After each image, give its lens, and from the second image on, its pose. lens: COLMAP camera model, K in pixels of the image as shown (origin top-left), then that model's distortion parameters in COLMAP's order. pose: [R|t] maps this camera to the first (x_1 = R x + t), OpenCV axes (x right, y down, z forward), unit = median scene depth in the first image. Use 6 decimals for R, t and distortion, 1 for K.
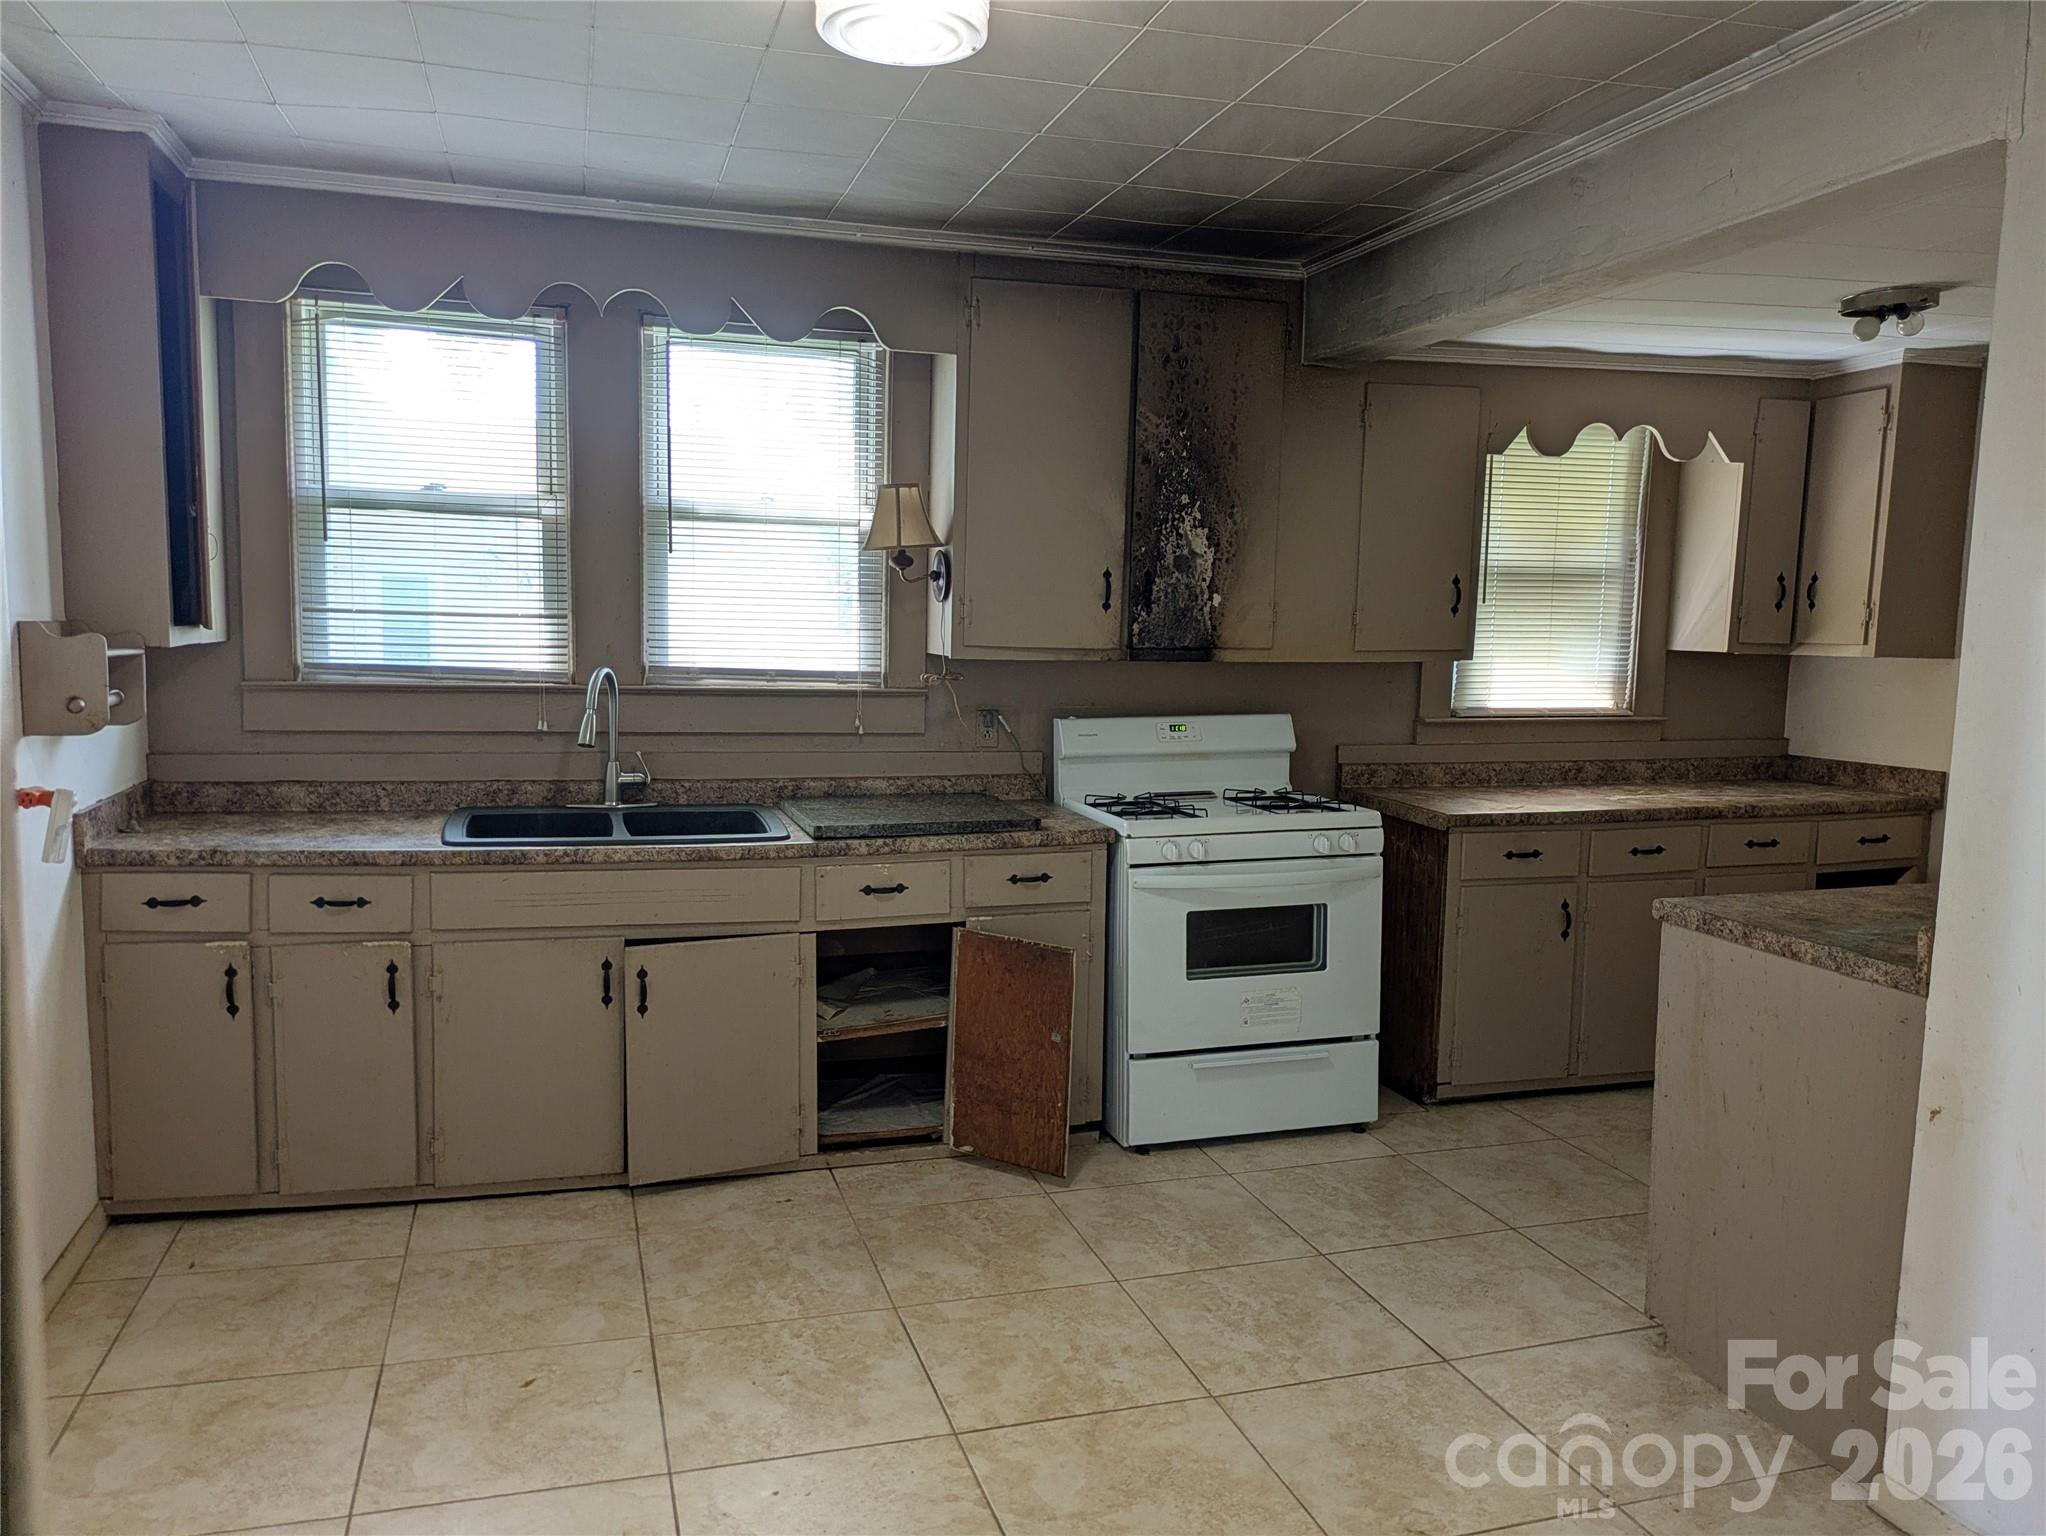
lens RADIAL K [[1504.3, 0, 1016.8], [0, 1504.3, 770.6], [0, 0, 1]] dist [0.013200, 0.001007]
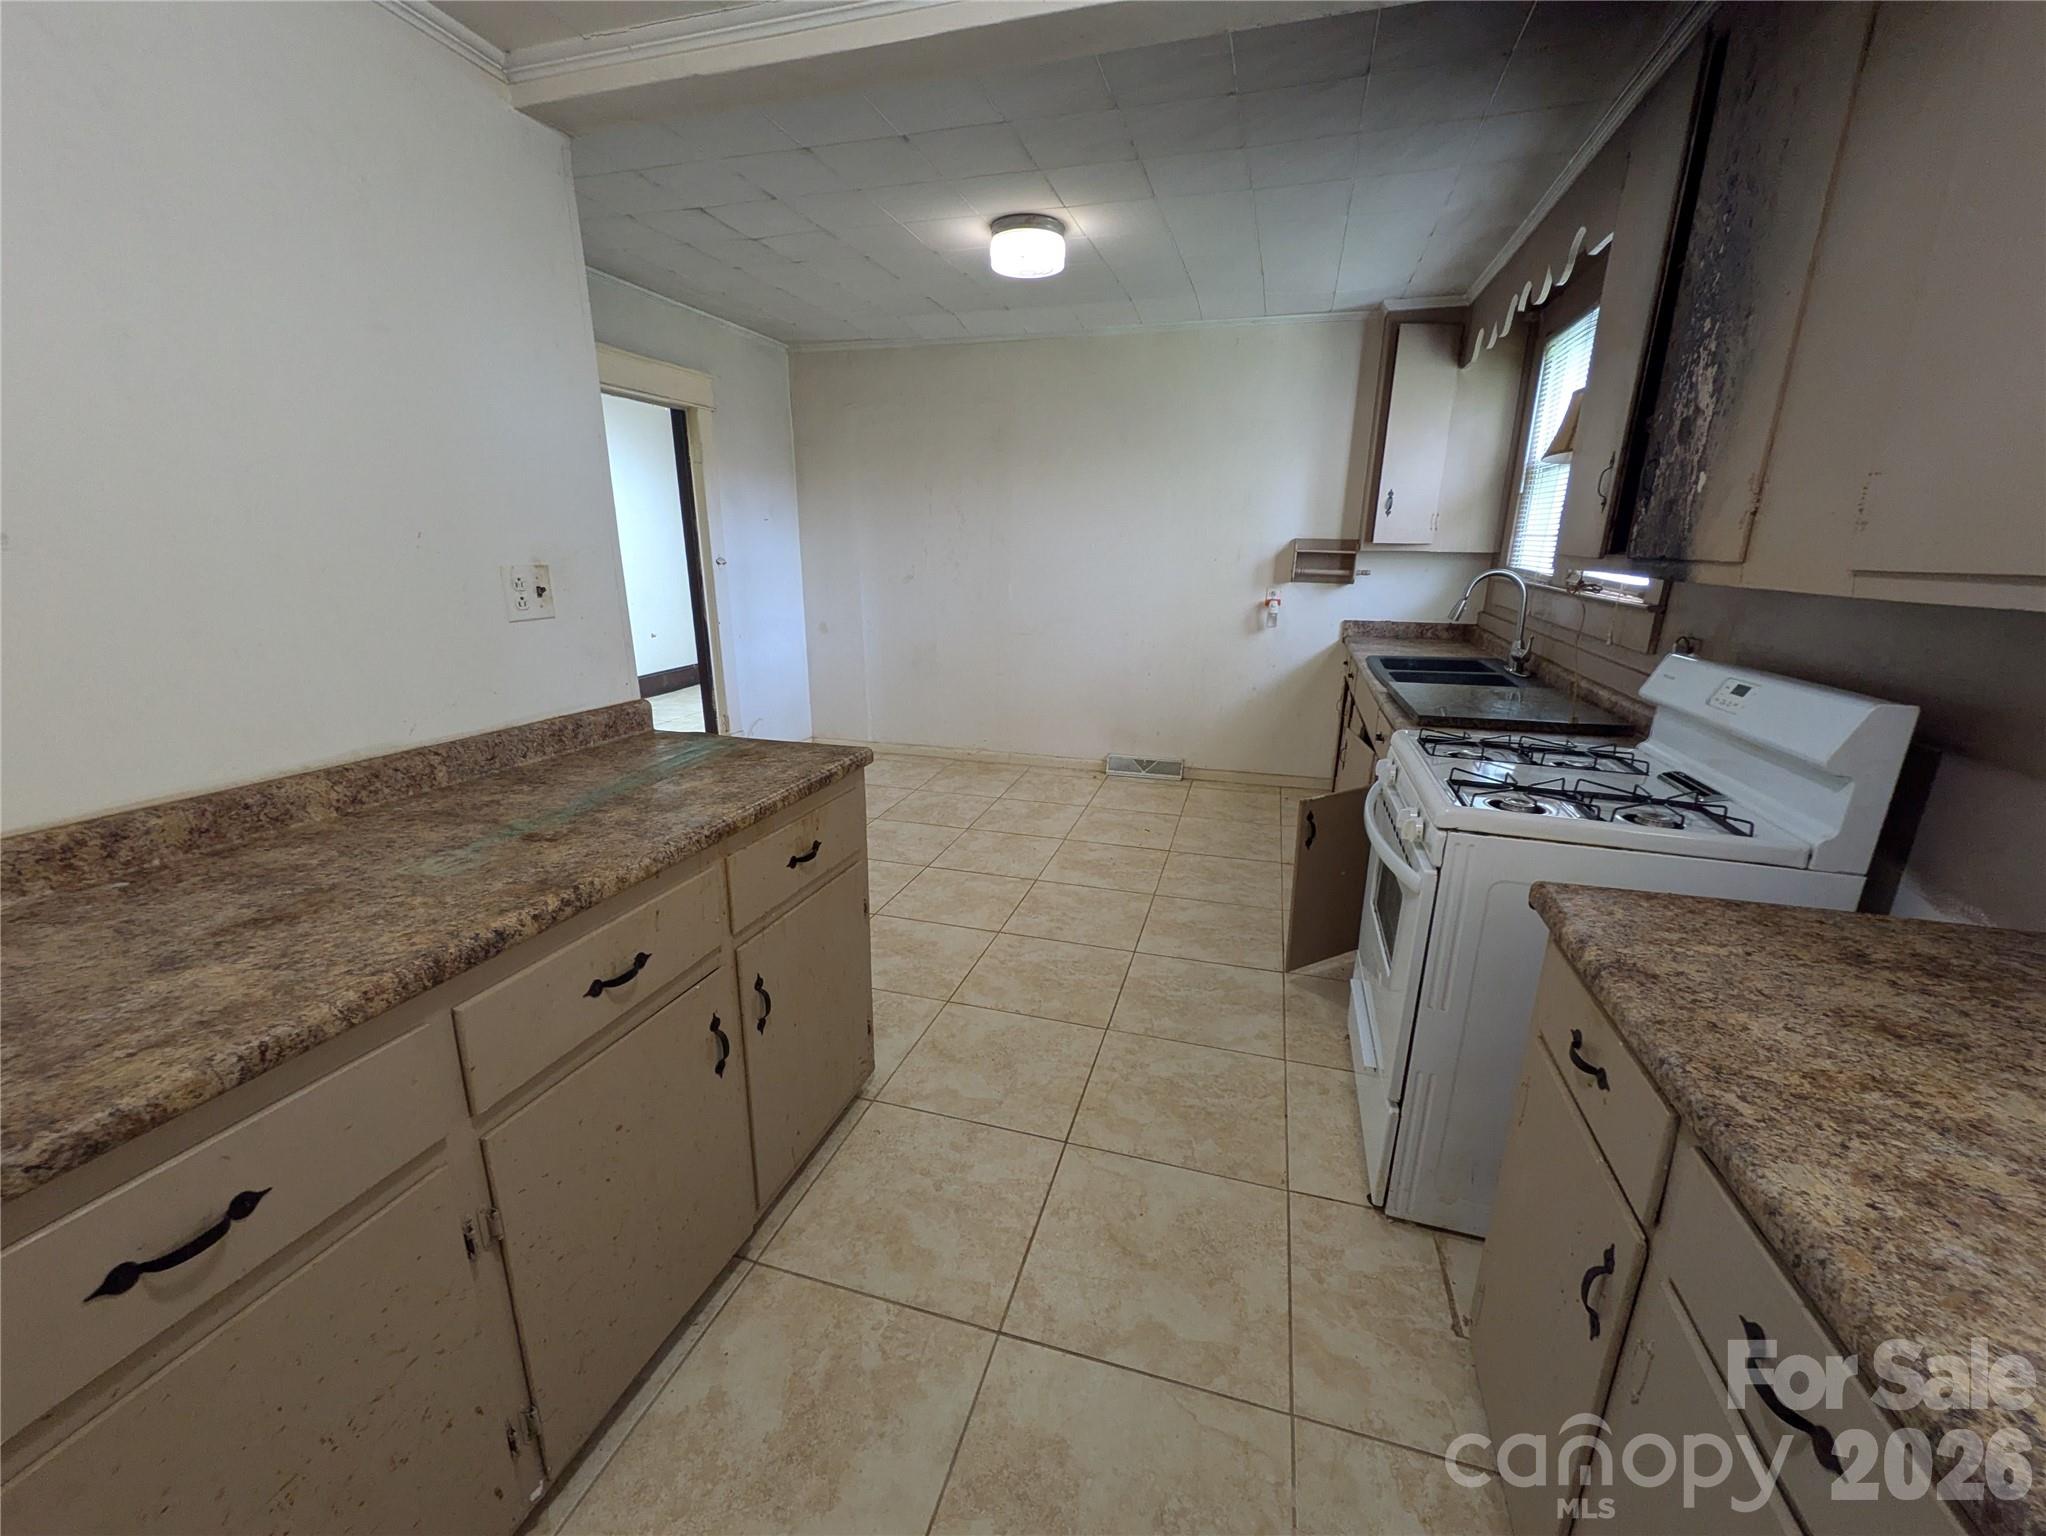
lens RADIAL K [[827.1, 0, 1016.3], [0, 827.1, 772.4], [0, 0, 1]] dist [-0.000582, -0.000068]
pose [[-0.559025, 0.204243, -0.803602, 0.755548], [-0.111394, 0.941900, 0.316884, -0.095440], [0.821634, 0.266662, -0.503795, 1.218684]]
